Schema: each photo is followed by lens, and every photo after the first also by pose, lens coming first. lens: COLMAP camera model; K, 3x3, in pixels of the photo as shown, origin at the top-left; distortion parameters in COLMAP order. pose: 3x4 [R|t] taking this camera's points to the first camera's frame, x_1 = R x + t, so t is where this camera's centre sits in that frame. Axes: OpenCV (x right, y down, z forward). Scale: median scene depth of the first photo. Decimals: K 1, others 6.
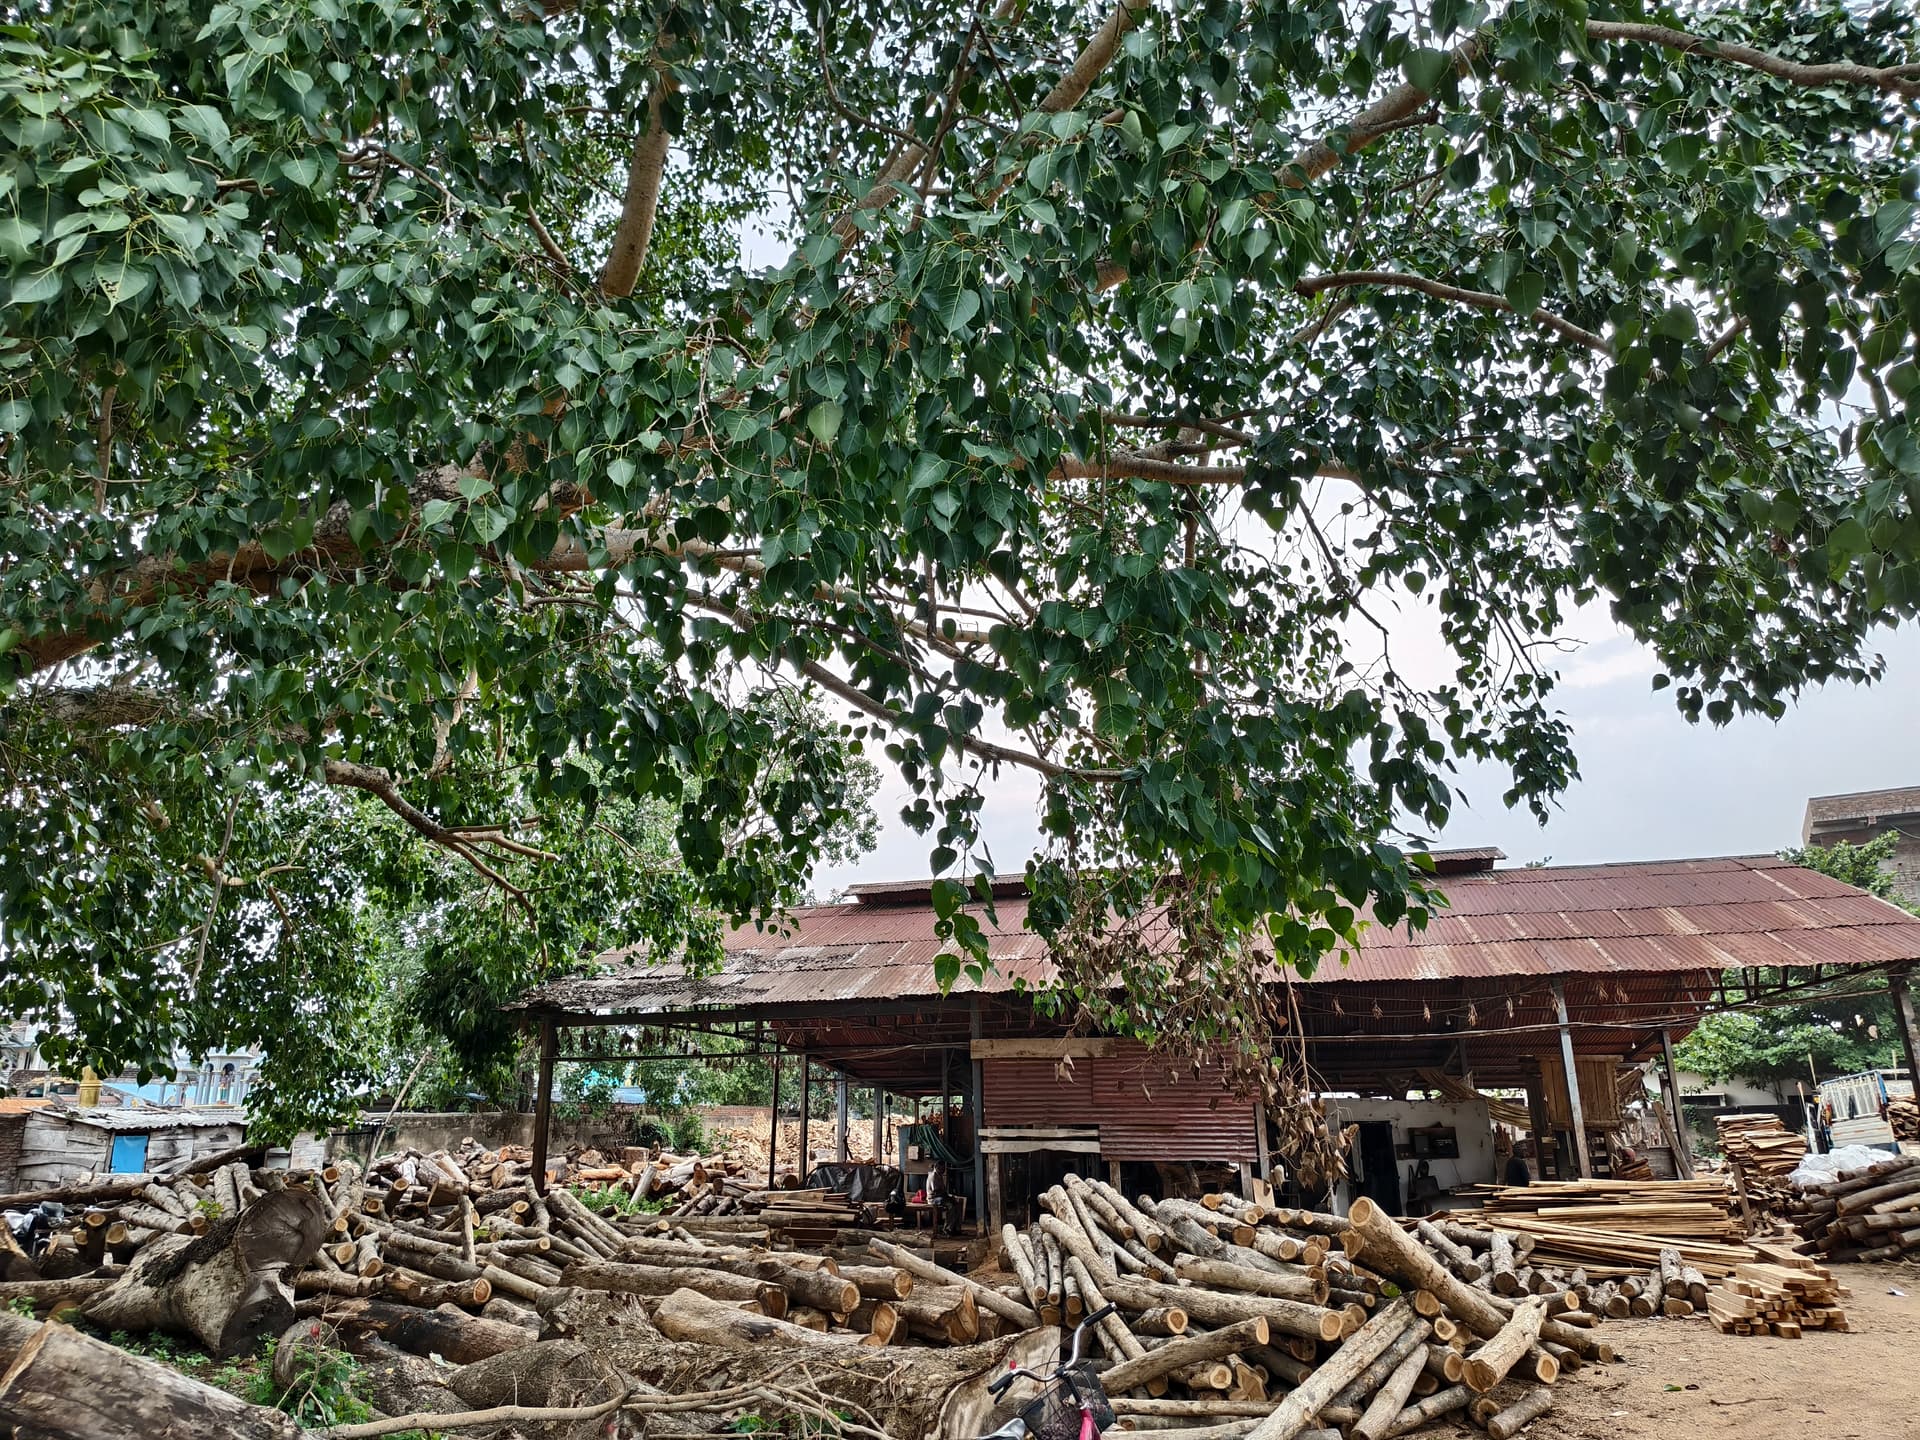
lens RADIAL K [[1350.1, 0, 960.0], [0, 1350.1, 720.0], [0, 0, 1]] dist [0.077984, -0.081905]
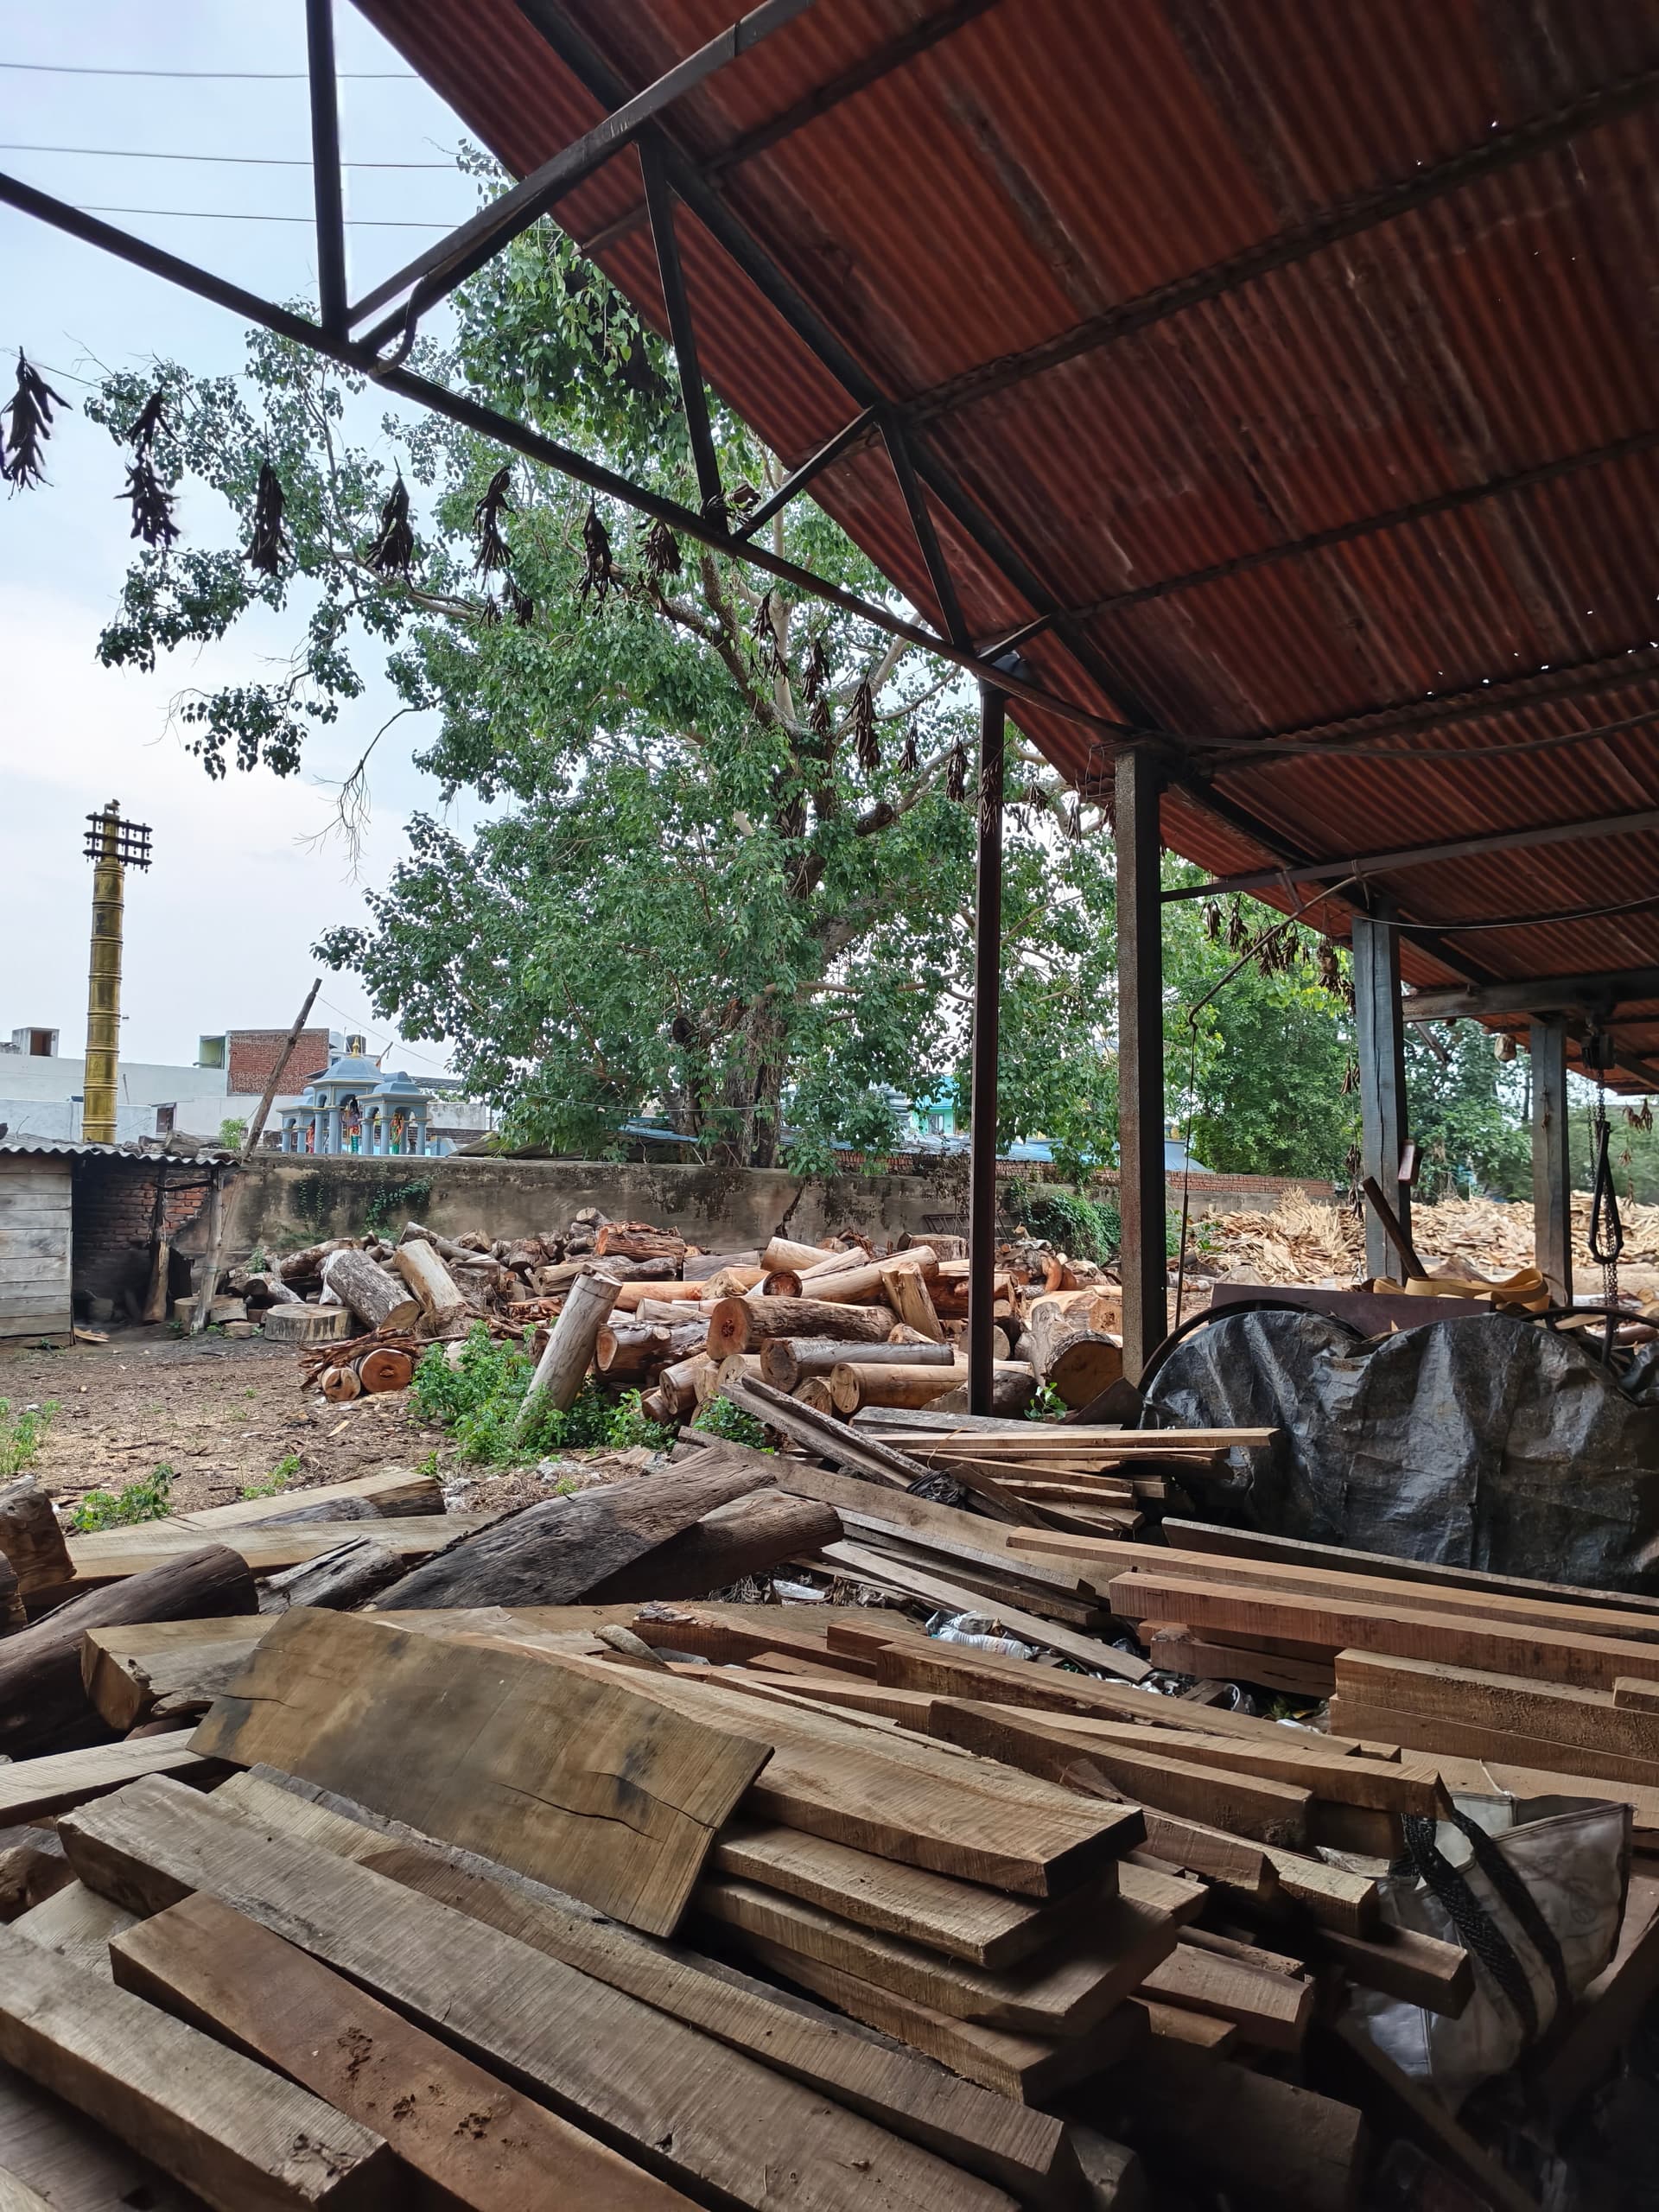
lens RADIAL K [[1555.4, 0, 829.5], [0, 1555.4, 1106.0], [0, 0, 1]] dist [0.077984, -0.081905]
pose [[0.888997, -0.028407, -0.457030, -0.087791], [0.121900, 0.976740, 0.176405, 0.434429], [0.441389, -0.212536, 0.871782, 1.345501]]
